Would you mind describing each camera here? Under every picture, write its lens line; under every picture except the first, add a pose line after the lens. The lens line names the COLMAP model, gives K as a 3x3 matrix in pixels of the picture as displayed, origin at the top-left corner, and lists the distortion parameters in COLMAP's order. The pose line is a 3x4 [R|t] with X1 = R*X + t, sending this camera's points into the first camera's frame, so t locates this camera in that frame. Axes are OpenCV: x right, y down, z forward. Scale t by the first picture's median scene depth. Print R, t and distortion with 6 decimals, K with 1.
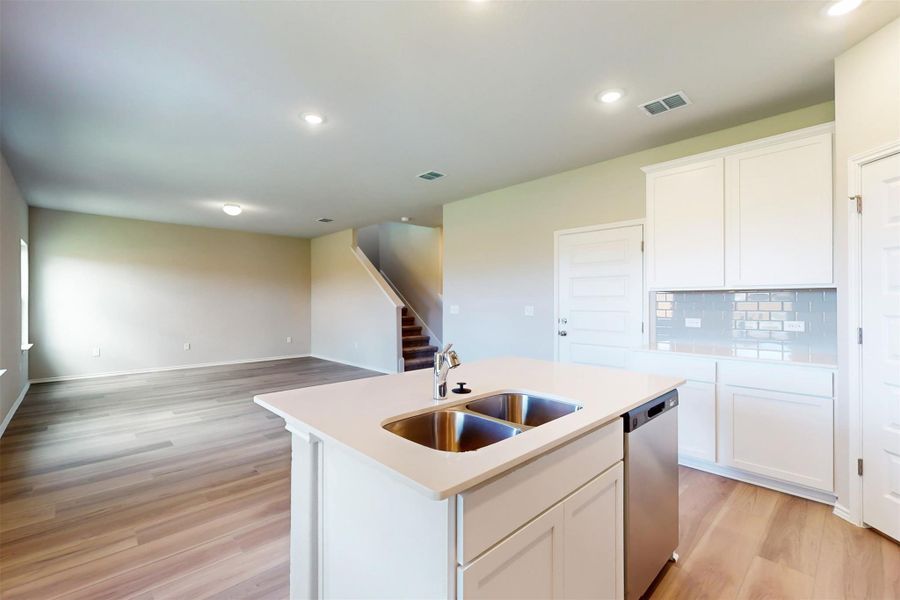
lens RADIAL K [[392.4, 0, 448.0], [0, 392.4, 299.8], [0, 0, 1]] dist [-0.005972, -0.000303]
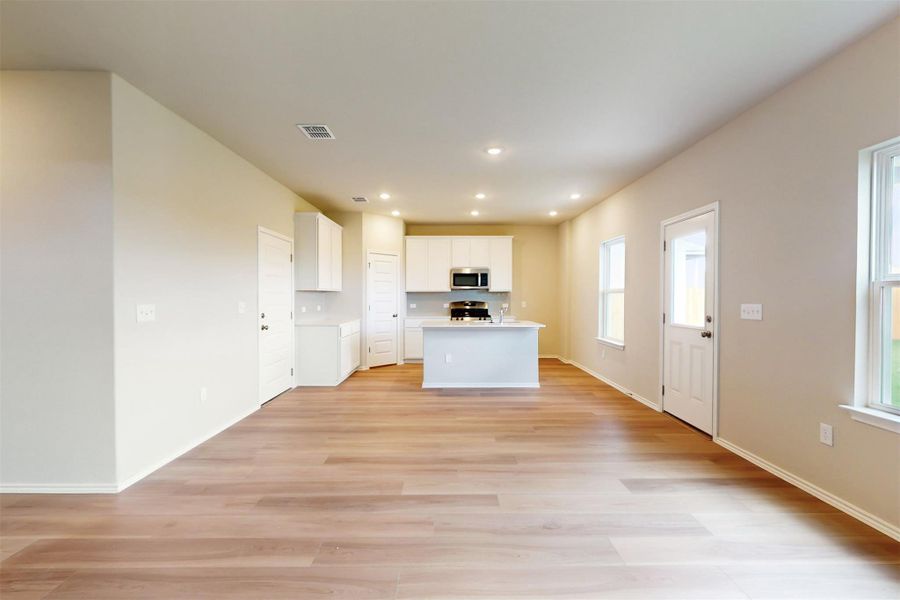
lens RADIAL K [[392.4, 0, 449.0], [0, 392.4, 300.2], [0, 0, 1]] dist [-0.005972, -0.000303]
pose [[-0.729849, -0.018447, 0.683359, -1.028750], [-0.018284, 0.999805, 0.007461, -0.003811], [-0.683364, -0.007050, -0.730044, 1.899792]]
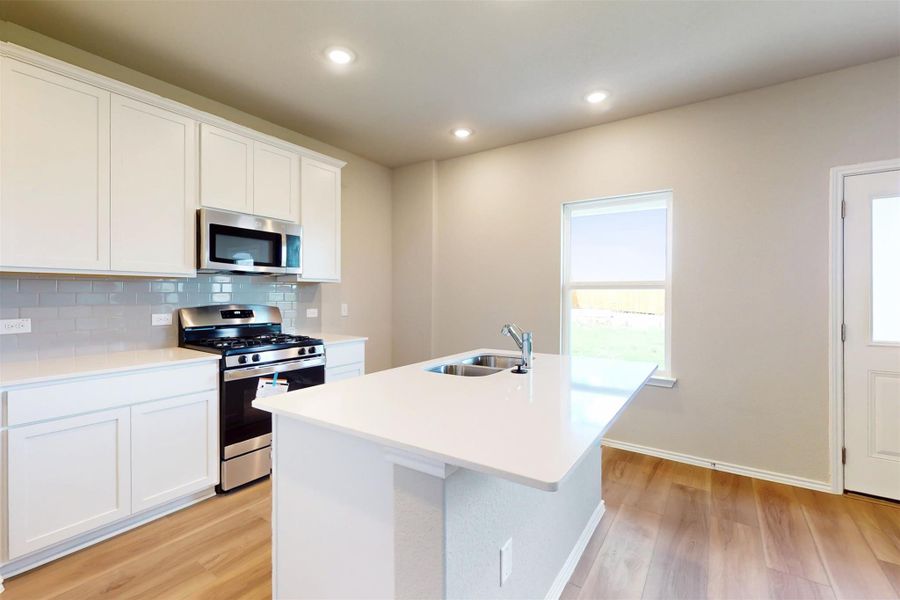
lens RADIAL K [[392.4, 0, 461.7], [0, 392.4, 292.3], [0, 0, 1]] dist [-0.005972, -0.000303]
pose [[-0.975735, -0.018187, -0.218200, 0.212495], [-0.014202, 0.999703, -0.019817, -0.001306], [0.218495, -0.016237, -0.975703, 1.058228]]
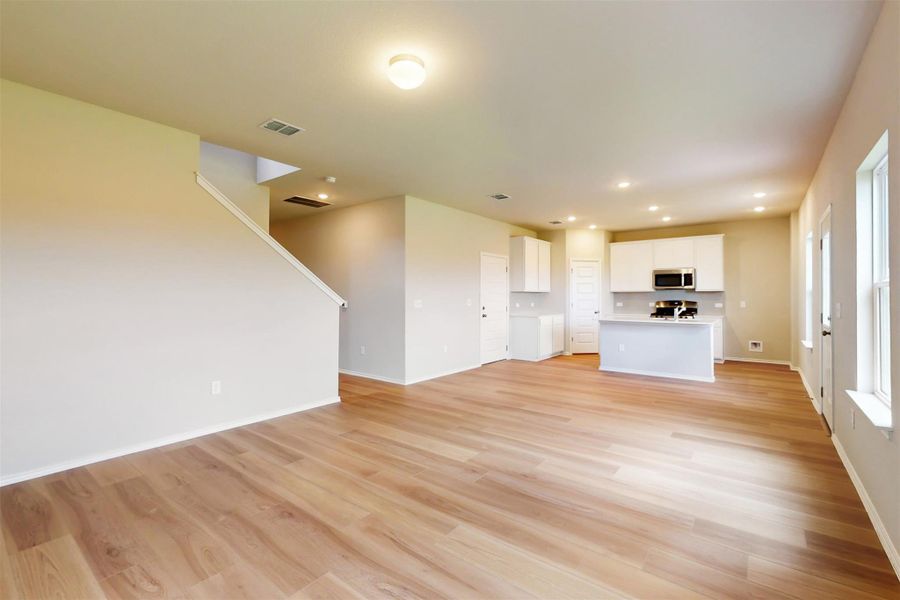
lens RADIAL K [[392.4, 0, 448.5], [0, 392.4, 296.0], [0, 0, 1]] dist [-0.005972, -0.000303]
pose [[-0.140384, -0.011256, 0.990033, -1.742447], [-0.015163, 0.999843, 0.009217, -0.011855], [-0.989981, -0.013718, -0.140532, 1.841701]]
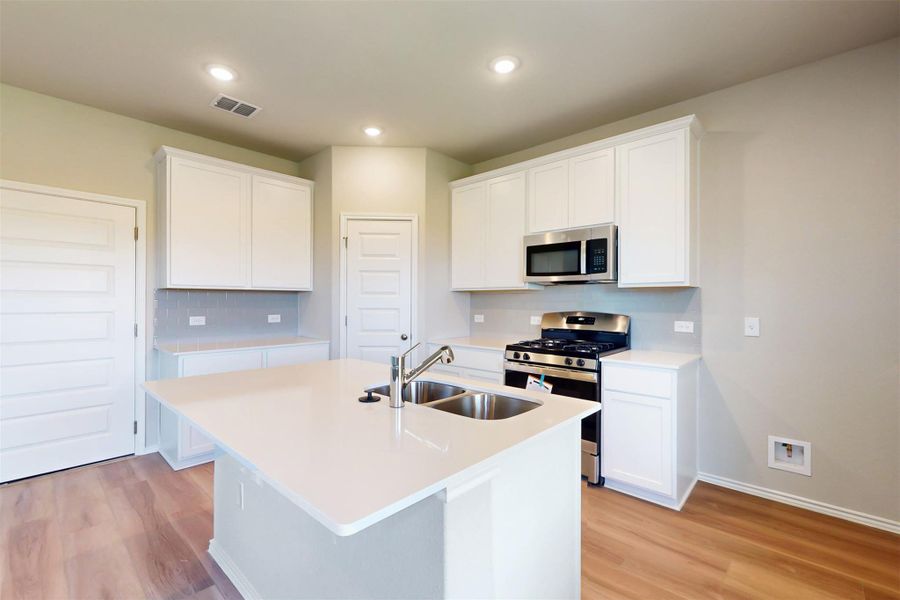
lens RADIAL K [[392.4, 0, 456.2], [0, 392.4, 301.5], [0, 0, 1]] dist [-0.005972, -0.000303]
pose [[-0.060038, -0.017700, 0.998039, -0.445859], [-0.016534, 0.999723, 0.016735, -0.020021], [-0.998059, -0.015497, -0.060314, 0.432662]]
